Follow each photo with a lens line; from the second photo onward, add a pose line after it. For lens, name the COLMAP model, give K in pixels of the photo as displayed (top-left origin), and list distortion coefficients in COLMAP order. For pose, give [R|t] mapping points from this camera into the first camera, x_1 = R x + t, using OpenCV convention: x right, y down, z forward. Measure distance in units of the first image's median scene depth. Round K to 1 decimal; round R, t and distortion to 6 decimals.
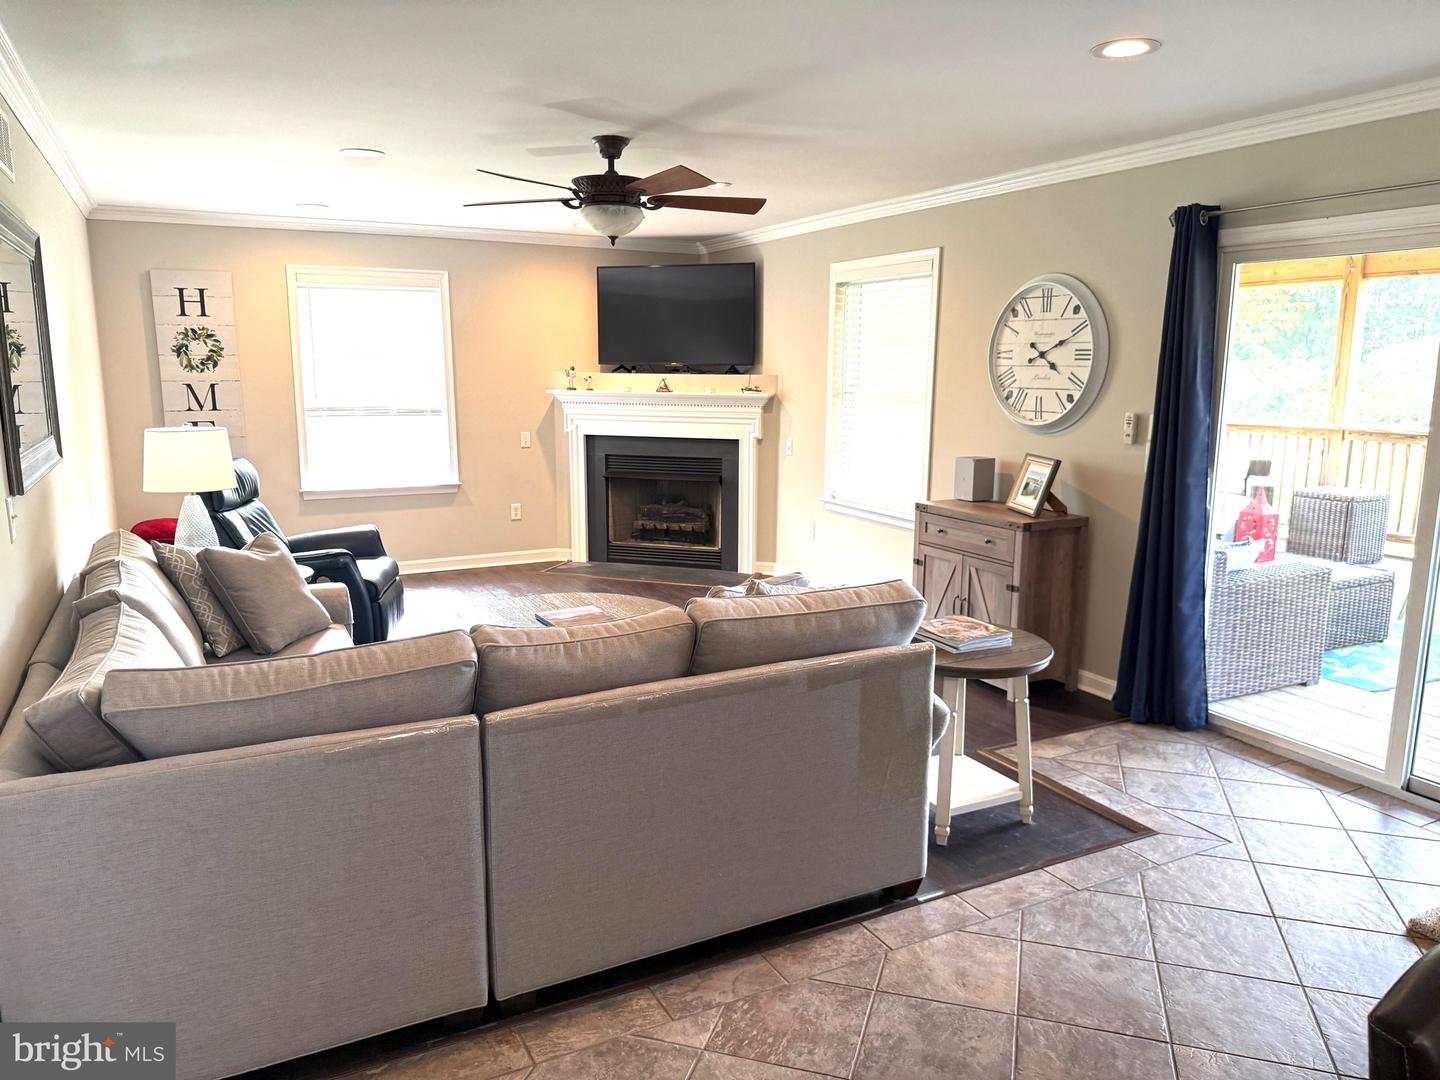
lens RADIAL K [[1013.6, 0, 714.1], [0, 1013.6, 542.1], [0, 0, 1]] dist [0.073163, -0.138685]
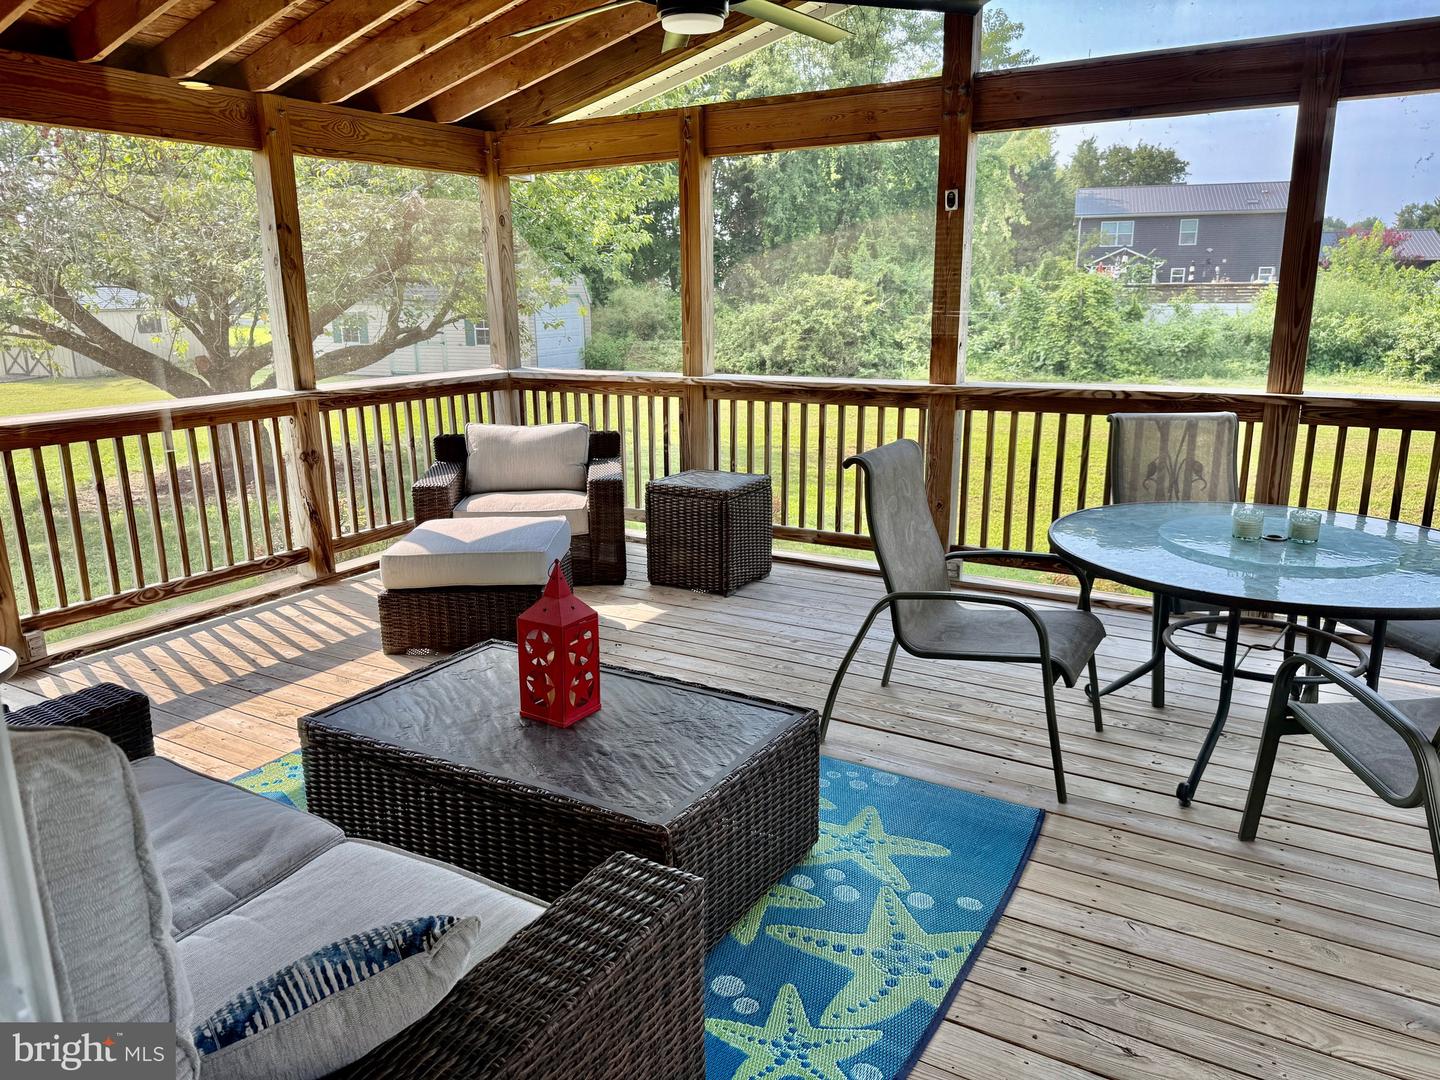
lens RADIAL K [[1010.3, 0, 720.0], [0, 1010.3, 540.0], [0, 0, 1]] dist [-0.000735, -0.000879]
pose [[0.847218, -0.147503, 0.510358, 0.474600], [0.113913, 0.988776, 0.096674, -0.128427], [-0.518889, -0.023767, 0.854511, 0.739110]]
